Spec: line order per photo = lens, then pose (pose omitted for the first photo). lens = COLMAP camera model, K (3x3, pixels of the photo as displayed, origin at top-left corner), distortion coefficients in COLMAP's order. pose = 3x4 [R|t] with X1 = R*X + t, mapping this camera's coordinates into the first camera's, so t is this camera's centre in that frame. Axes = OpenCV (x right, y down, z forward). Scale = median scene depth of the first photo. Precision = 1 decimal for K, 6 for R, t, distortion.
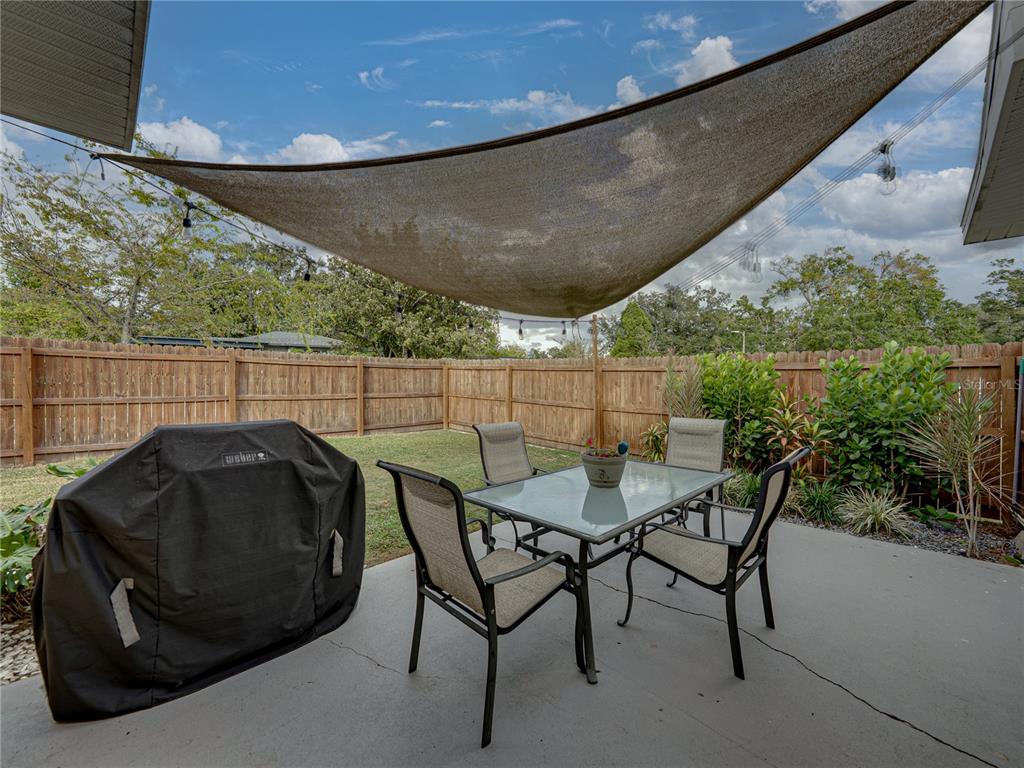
lens RADIAL K [[410.8, 0, 512.0], [0, 410.8, 384.0], [0, 0, 1]] dist [0.000227, 0.000243]
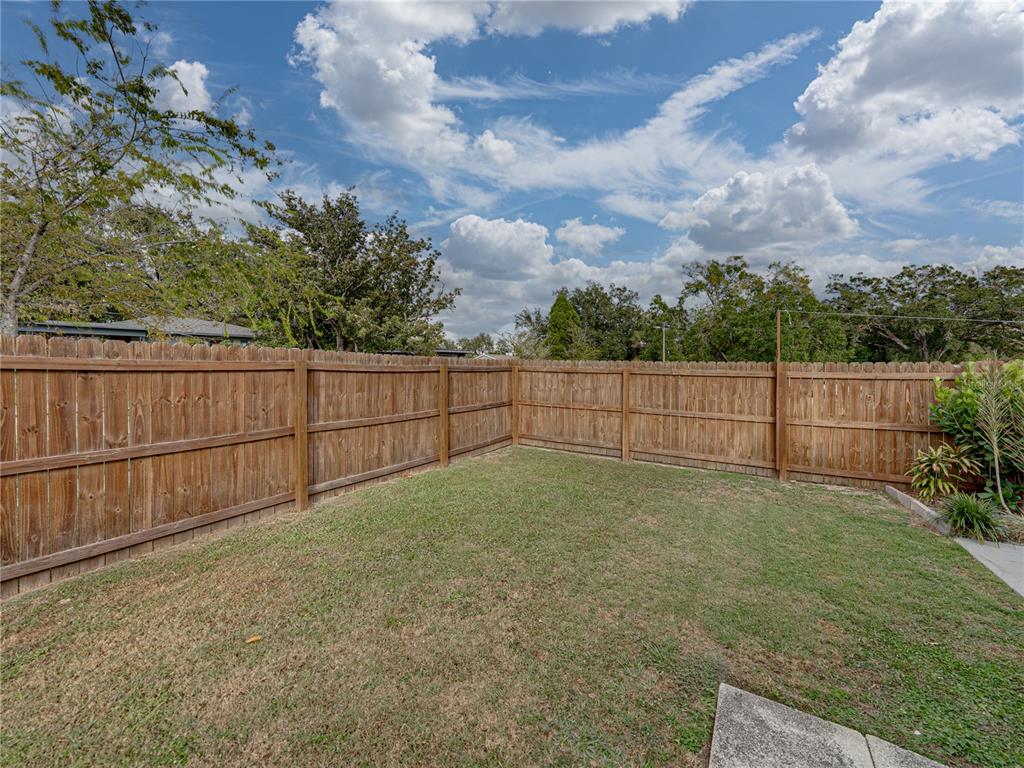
lens RADIAL K [[399.0, 0, 514.7], [0, 399.0, 380.3], [0, 0, 1]] dist [0.000291, -0.000005]
pose [[0.967086, -0.014125, 0.254057, -0.450719], [0.009802, 0.999785, 0.018274, -0.040463], [-0.254261, -0.015182, 0.967017, 0.303024]]
